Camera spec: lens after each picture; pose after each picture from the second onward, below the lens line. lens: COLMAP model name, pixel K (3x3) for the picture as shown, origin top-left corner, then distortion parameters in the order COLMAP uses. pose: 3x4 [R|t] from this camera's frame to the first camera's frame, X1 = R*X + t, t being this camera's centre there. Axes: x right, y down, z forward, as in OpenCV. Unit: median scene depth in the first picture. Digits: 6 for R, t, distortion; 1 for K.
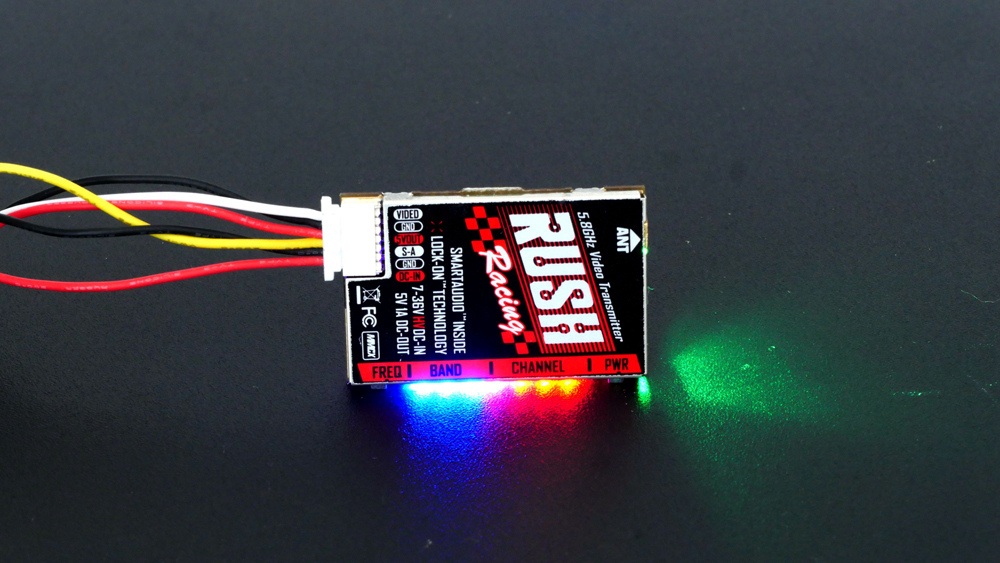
lens RADIAL K [[2337.6, 0, 498.3], [0, 2337.6, 280.5], [0, 0, 1]] dist [-0.052290, 0.000000]
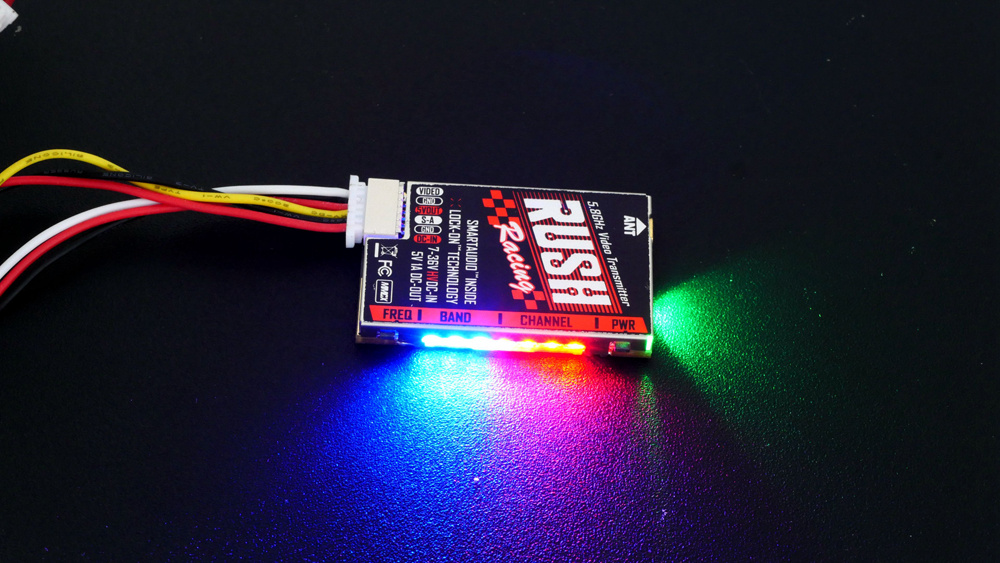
lens RADIAL K [[2337.6, 0, 499.2], [0, 2337.6, 281.7], [0, 0, 1]] dist [-0.052290, 0.000000]
pose [[0.998347, 0.057461, 0.001154, -0.005614], [-0.036855, 0.655486, -0.754307, 0.799069], [-0.044099, 0.753018, 0.656520, 0.323213]]
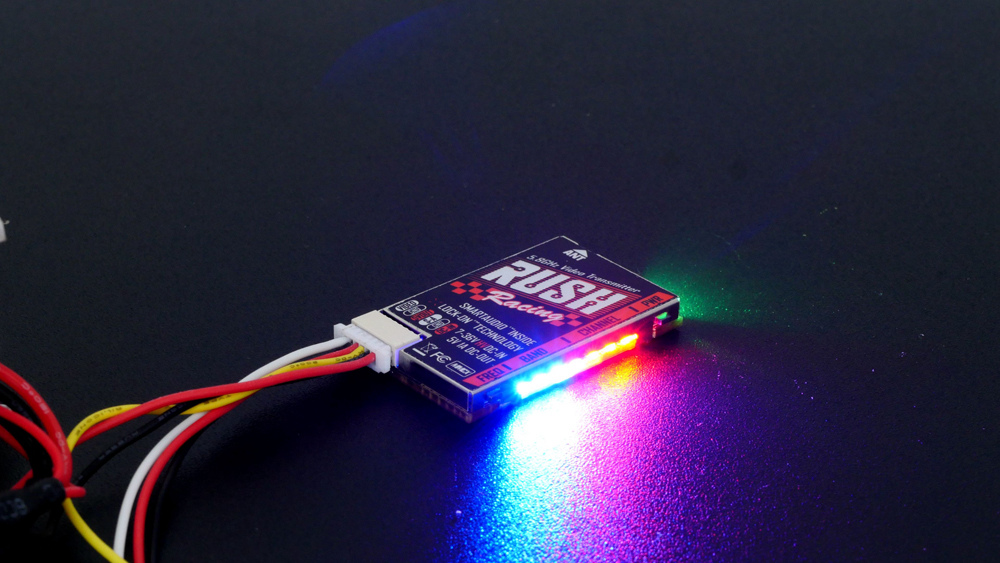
lens RADIAL K [[2337.6, 0, 500.4], [0, 2337.6, 281.8], [0, 0, 1]] dist [-0.052290, 0.000000]
pose [[0.758504, -0.321008, 0.567120, -0.600851], [0.635455, 0.171427, -0.752867, 0.790571], [0.144456, 0.931433, 0.334014, 0.635062]]
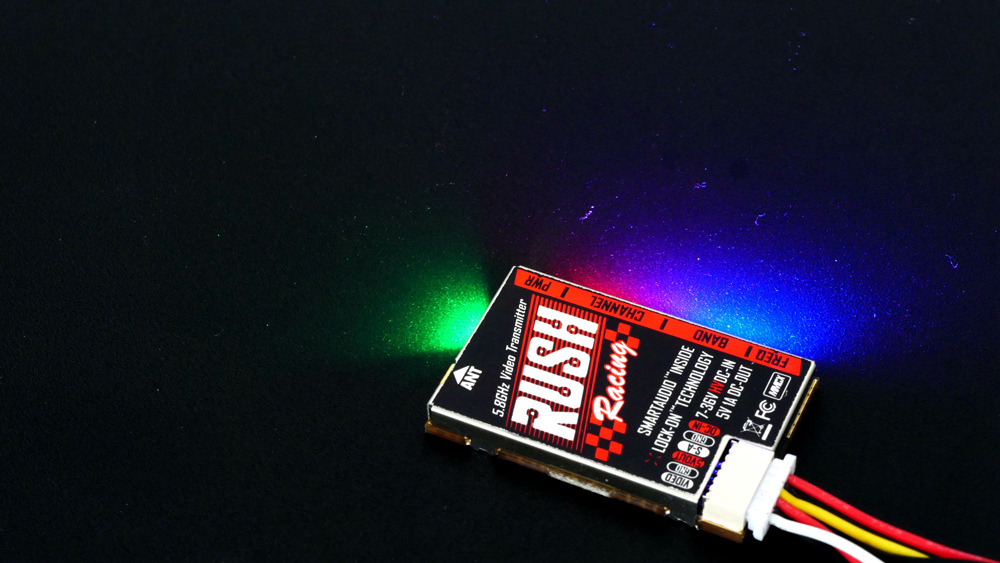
lens RADIAL K [[2337.6, 0, 501.0], [0, 2337.6, 281.2], [0, 0, 1]] dist [-0.052290, 0.000000]
pose [[-0.895681, -0.326360, 0.302066, -0.216795], [0.430200, -0.807928, 0.402716, -0.344470], [0.112618, 0.490654, 0.864046, 0.201277]]
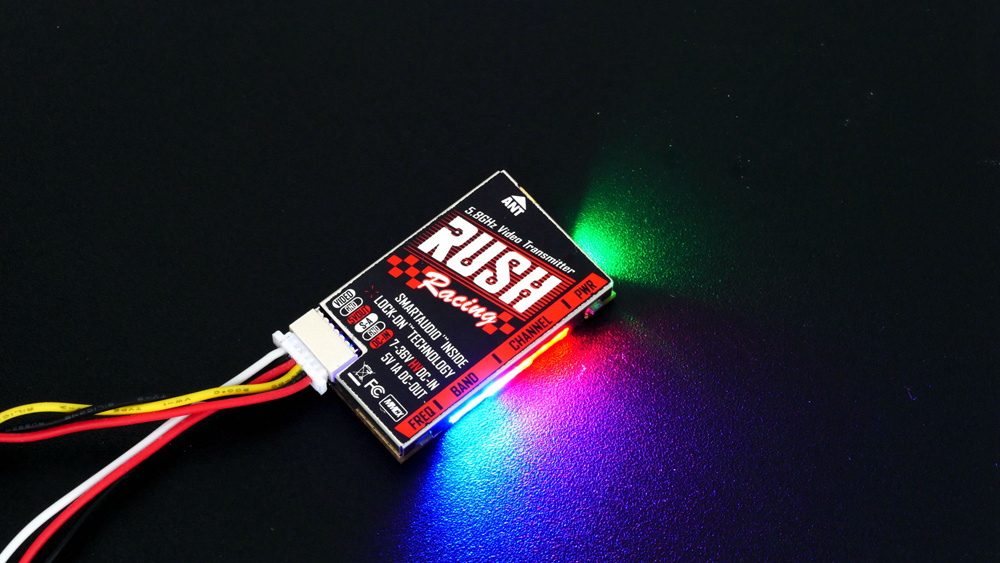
lens RADIAL K [[2337.6, 0, 500.6], [0, 2337.6, 280.3], [0, 0, 1]] dist [-0.052290, 0.000000]
pose [[0.770901, -0.569532, 0.285210, -0.284493], [0.621184, 0.573211, -0.534377, 0.586085], [0.140859, 0.589120, 0.795674, 0.141316]]
